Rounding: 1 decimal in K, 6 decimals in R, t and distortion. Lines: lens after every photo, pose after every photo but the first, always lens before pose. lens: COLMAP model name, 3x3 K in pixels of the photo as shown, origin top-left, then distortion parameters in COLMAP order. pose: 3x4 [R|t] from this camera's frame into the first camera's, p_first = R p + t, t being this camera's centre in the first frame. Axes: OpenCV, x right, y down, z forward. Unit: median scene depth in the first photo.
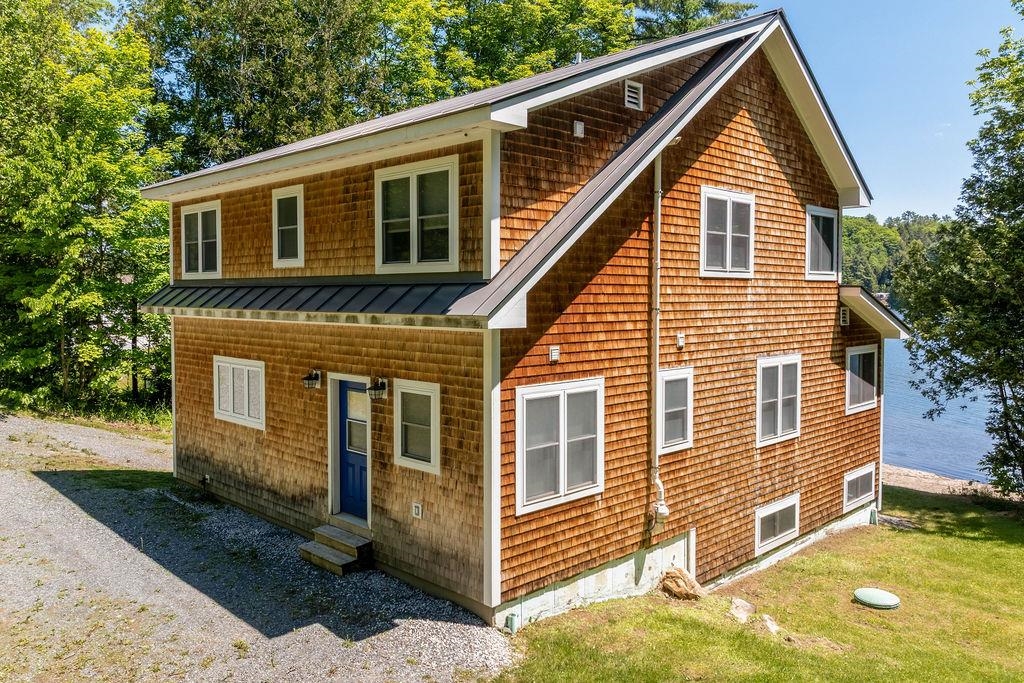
lens RADIAL K [[798.2, 0, 506.3], [0, 798.2, 333.3], [0, 0, 1]] dist [-0.015697, -0.008460]
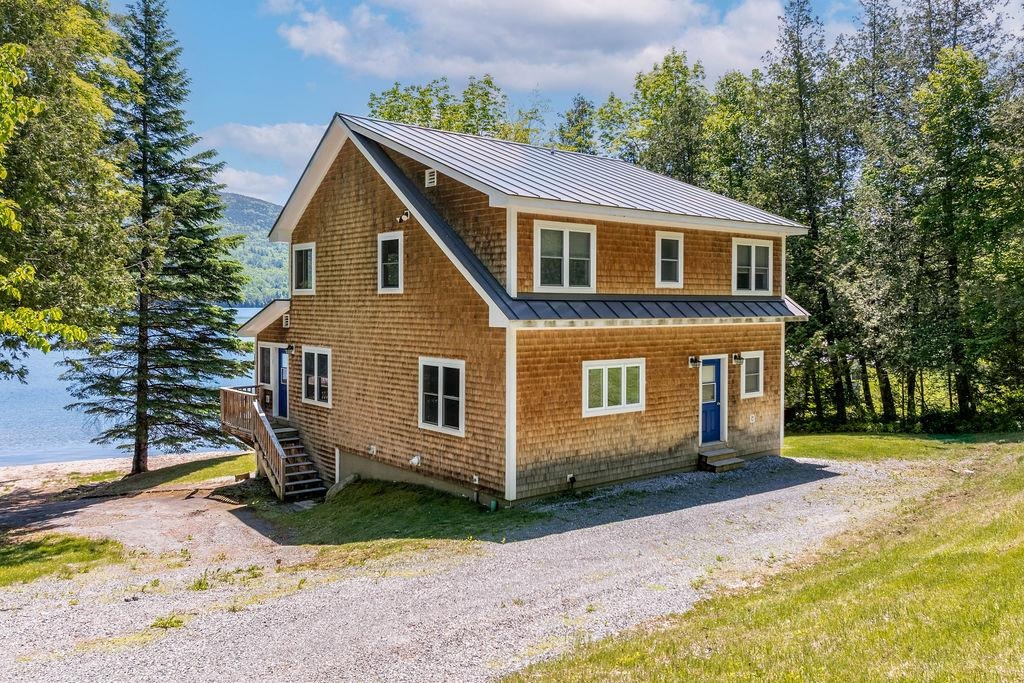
lens RADIAL K [[798.2, 0, 505.6], [0, 798.2, 311.1], [0, 0, 1]] dist [-0.015697, -0.008460]
pose [[0.109410, -0.008001, 0.993965, -1.981942], [0.049021, 0.998794, 0.002644, -0.067756], [-0.992787, 0.048436, 0.109670, 1.301821]]
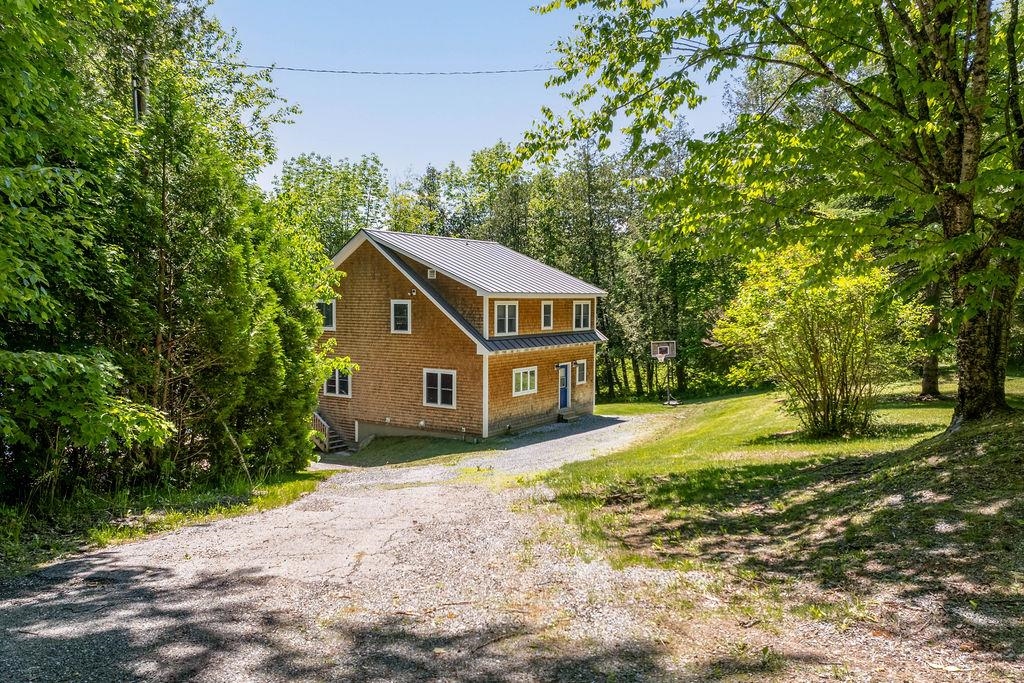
lens RADIAL K [[798.2, 0, 509.0], [0, 798.2, 342.0], [0, 0, 1]] dist [-0.015697, -0.008460]
pose [[-0.202785, -0.059925, 0.977388, -3.417002], [0.044895, 0.996507, 0.070411, -0.277563], [-0.978194, 0.058158, -0.199386, 1.936135]]
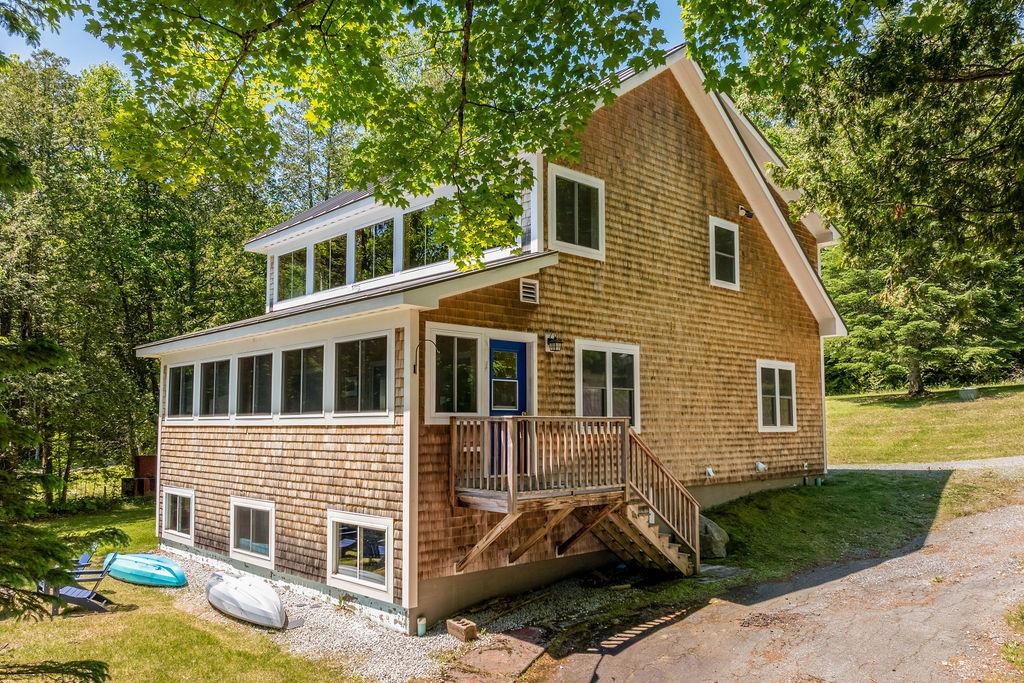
lens RADIAL K [[798.2, 0, 512.5], [0, 798.2, 351.1], [0, 0, 1]] dist [-0.015697, -0.008460]
pose [[-0.999115, -0.002218, 0.042009, 0.013311], [-0.003697, 0.999375, -0.035169, 0.061209], [-0.041905, -0.035293, -0.998498, 3.242902]]
